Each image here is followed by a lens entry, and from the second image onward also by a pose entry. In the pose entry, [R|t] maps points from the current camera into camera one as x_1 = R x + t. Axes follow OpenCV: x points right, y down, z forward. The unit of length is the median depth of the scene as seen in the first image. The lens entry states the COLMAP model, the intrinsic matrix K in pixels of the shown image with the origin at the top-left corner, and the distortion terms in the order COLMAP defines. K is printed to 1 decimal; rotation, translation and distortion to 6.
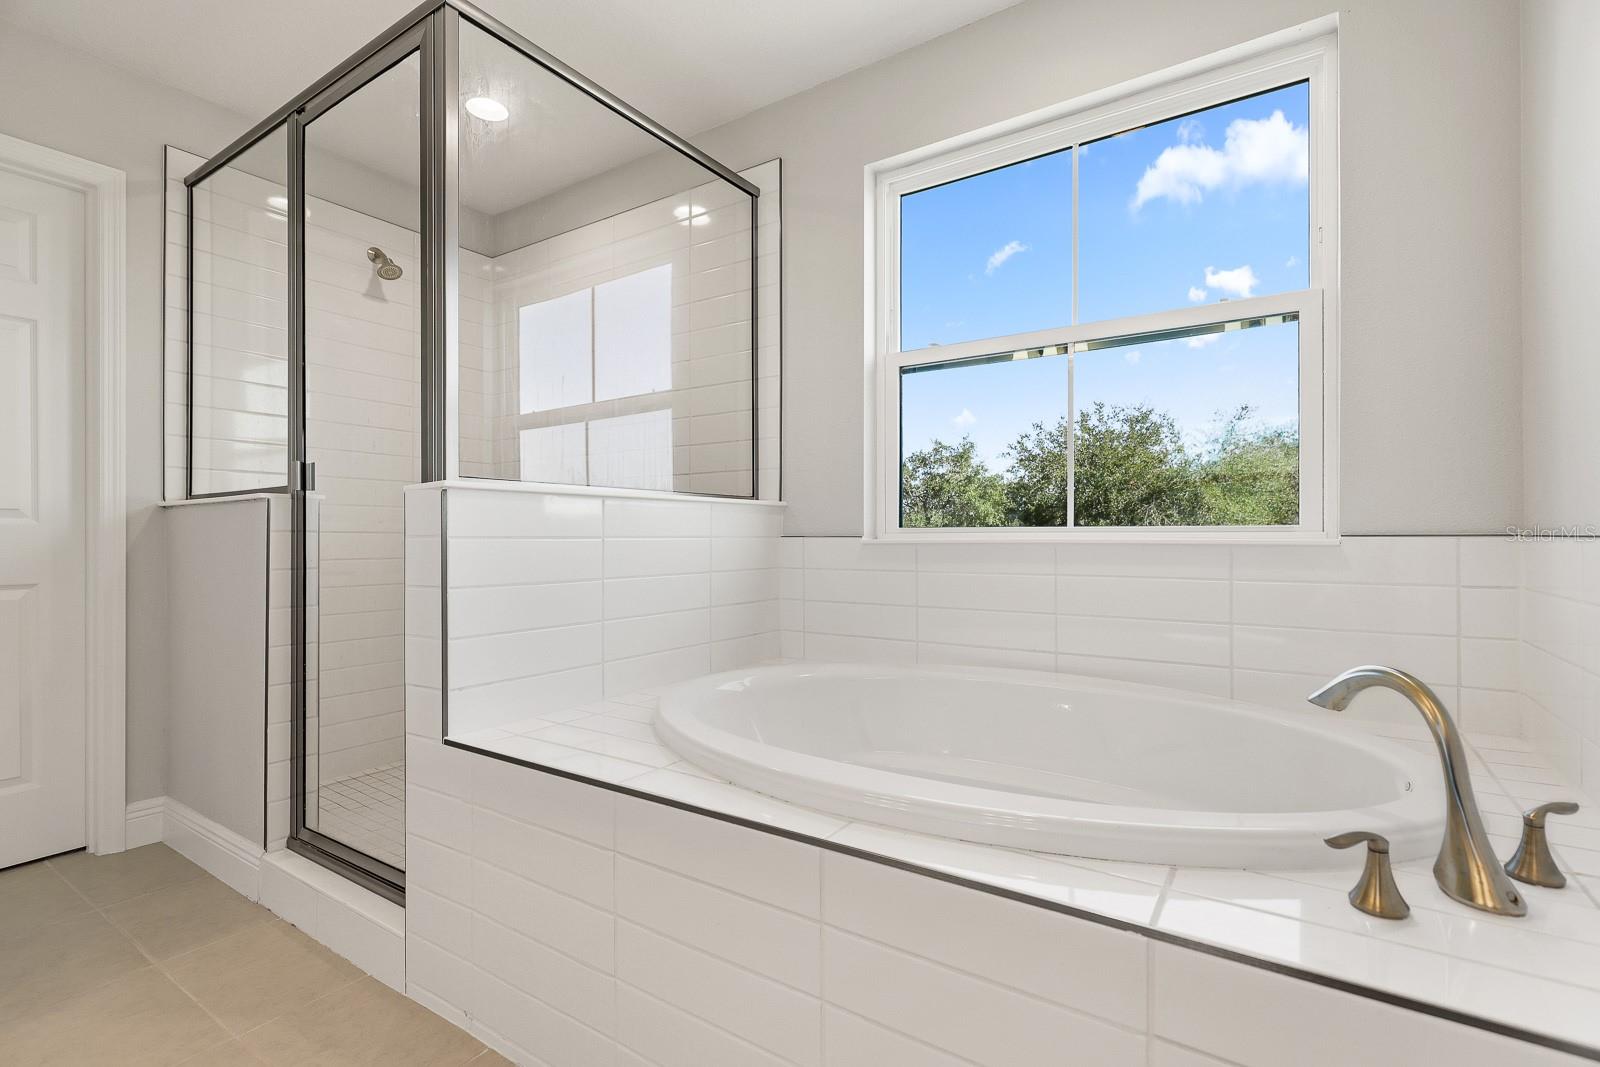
lens RADIAL K [[741.7, 0, 807.7], [0, 741.7, 534.2], [0, 0, 1]] dist [-0.000841, 0.000746]
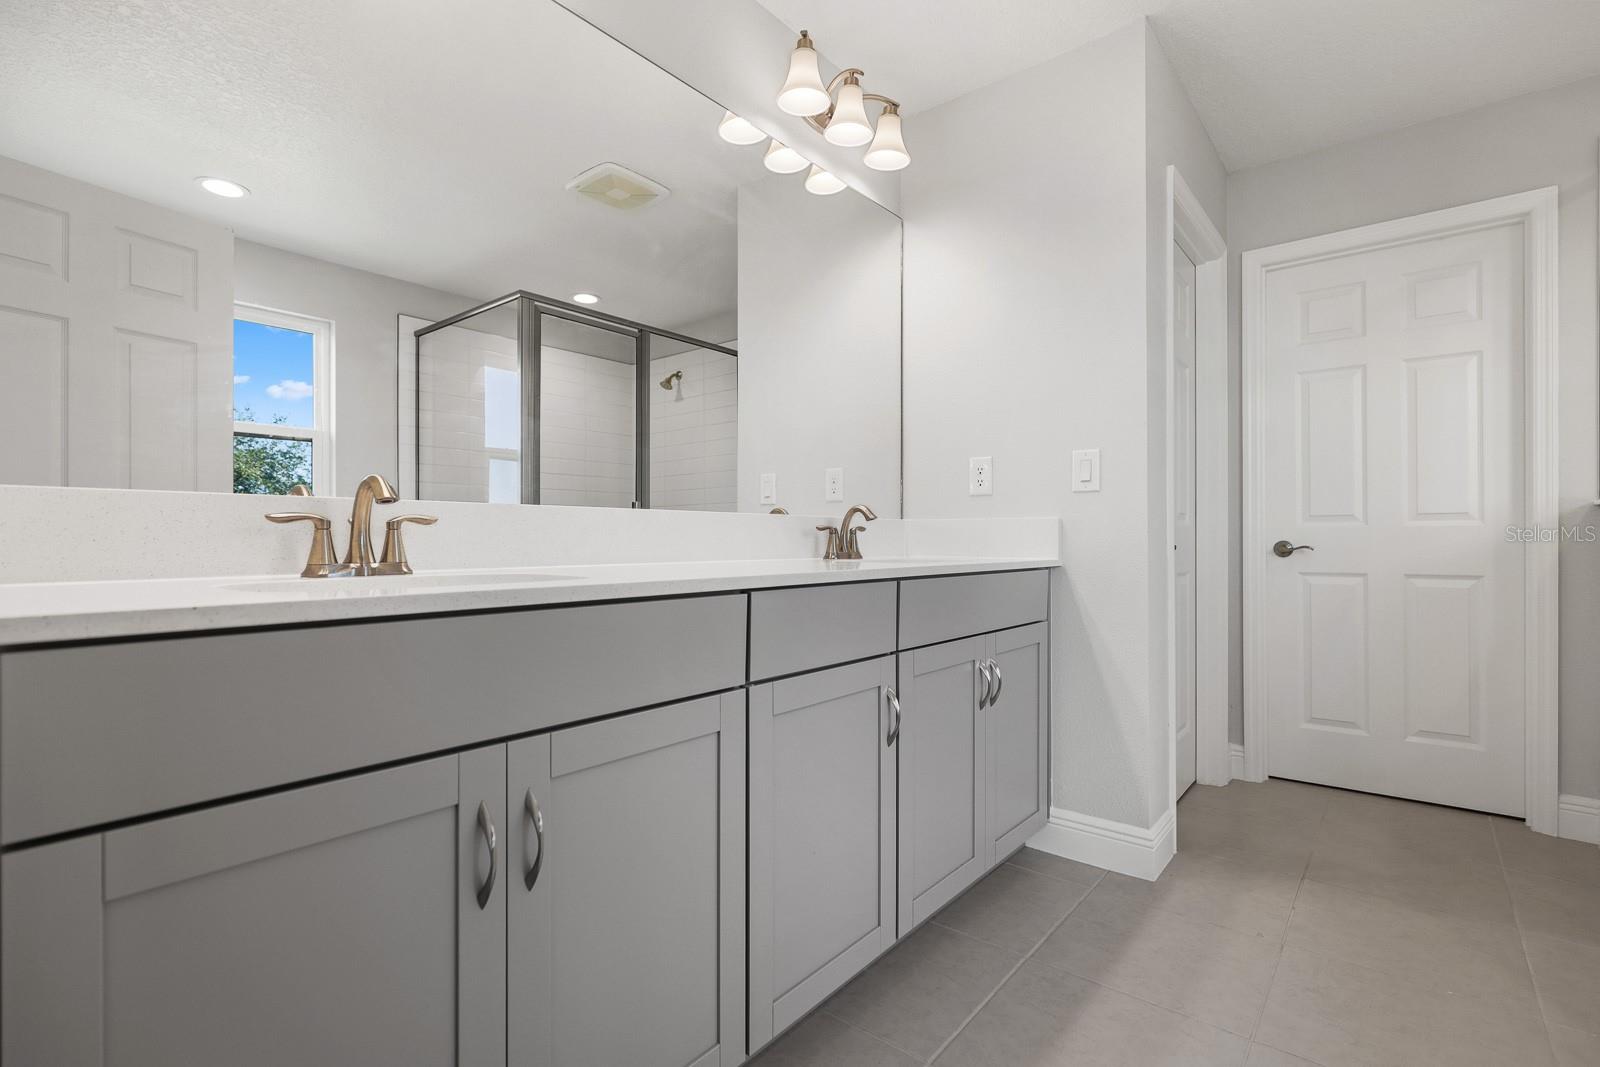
lens RADIAL K [[761.3, 0, 798.0], [0, 761.3, 534.3], [0, 0, 1]] dist [-0.000618, 0.000422]
pose [[-0.106700, -0.003031, -0.994287, 0.262916], [0.001889, 0.999993, -0.003251, 0.002843], [0.994289, -0.002225, -0.106694, 0.054379]]
